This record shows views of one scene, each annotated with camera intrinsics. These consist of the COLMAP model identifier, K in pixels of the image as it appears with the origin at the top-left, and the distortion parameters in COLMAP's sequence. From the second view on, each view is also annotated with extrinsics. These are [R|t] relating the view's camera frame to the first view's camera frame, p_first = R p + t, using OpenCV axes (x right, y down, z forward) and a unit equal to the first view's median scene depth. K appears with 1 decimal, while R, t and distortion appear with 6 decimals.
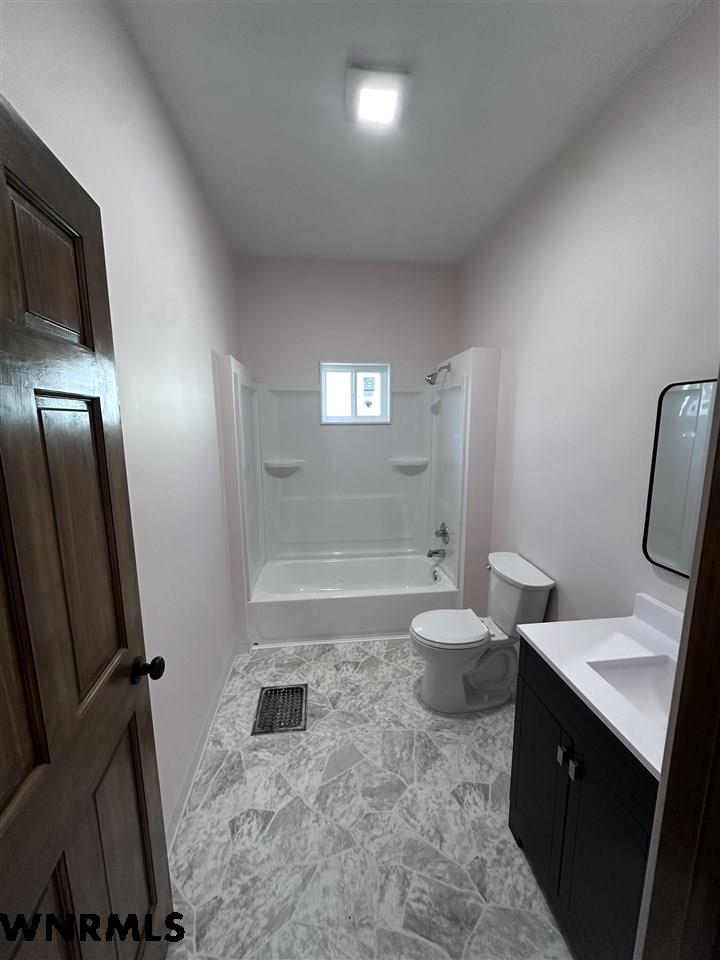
lens RADIAL K [[381.0, 0, 361.1], [0, 381.0, 482.5], [0, 0, 1]] dist [-0.001574, 0.000448]
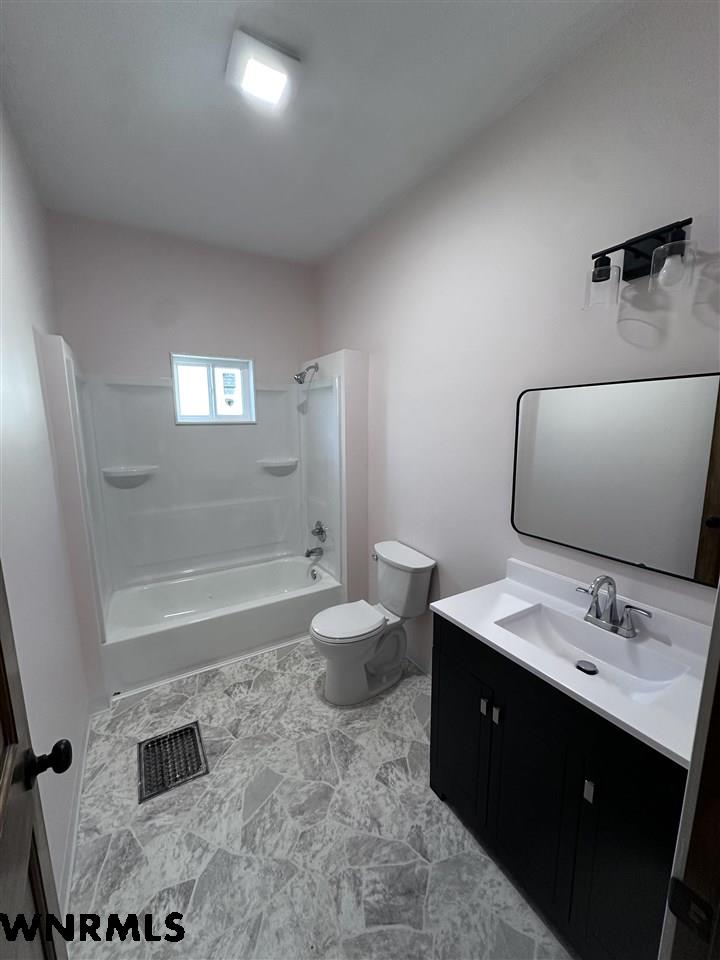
lens RADIAL K [[381.0, 0, 362.5], [0, 381.0, 484.0], [0, 0, 1]] dist [-0.001574, 0.000448]
pose [[0.909491, -0.067123, 0.410269, -0.131352], [0.066713, 0.997654, 0.015333, -0.001437], [-0.410336, 0.013425, 0.911836, 0.045626]]
